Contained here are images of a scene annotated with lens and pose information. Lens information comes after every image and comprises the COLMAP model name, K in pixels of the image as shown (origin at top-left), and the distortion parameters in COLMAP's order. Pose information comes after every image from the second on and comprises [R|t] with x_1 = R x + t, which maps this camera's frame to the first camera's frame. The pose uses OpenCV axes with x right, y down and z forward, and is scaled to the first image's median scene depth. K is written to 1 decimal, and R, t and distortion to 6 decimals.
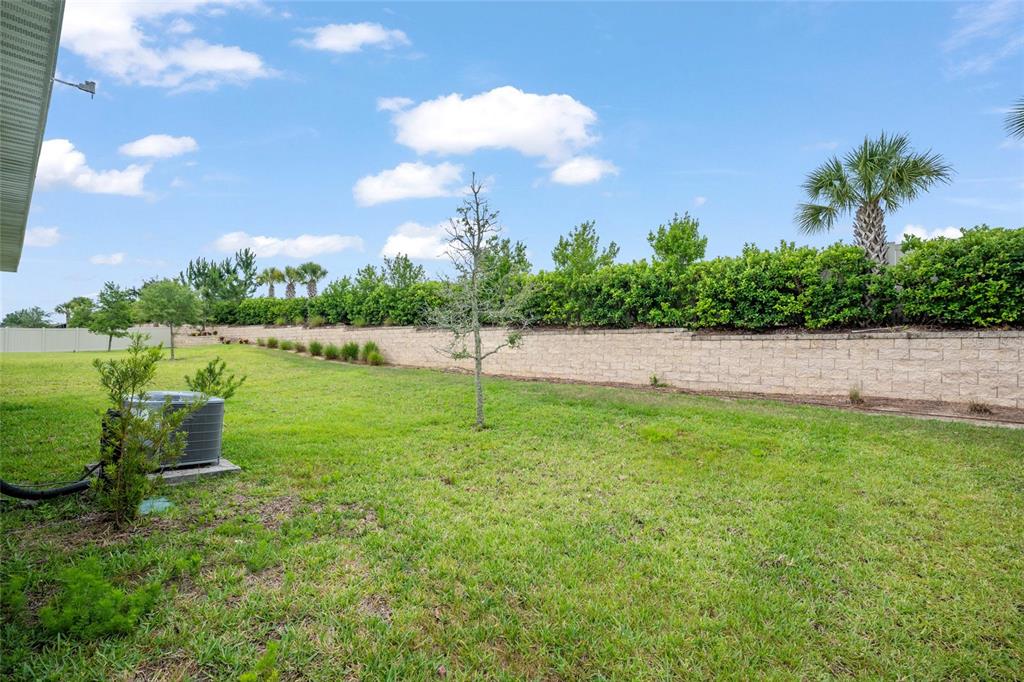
lens RADIAL K [[451.2, 0, 512.0], [0, 451.2, 341.0], [0, 0, 1]] dist [-0.018562, 0.000222]
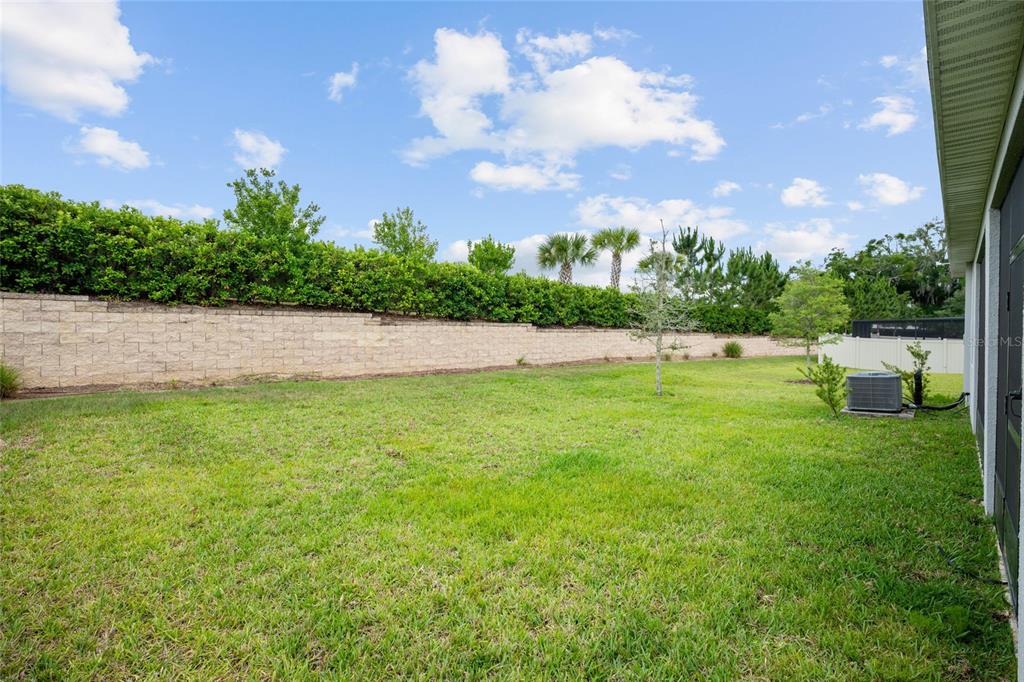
lens RADIAL K [[451.2, 0, 512.0], [0, 451.2, 341.0], [0, 0, 1]] dist [-0.018562, 0.000222]
pose [[0.077118, -0.042536, 0.996114, -0.955785], [-0.029280, 0.998562, 0.044907, -0.032104], [-0.996592, -0.032630, 0.075762, 0.827049]]
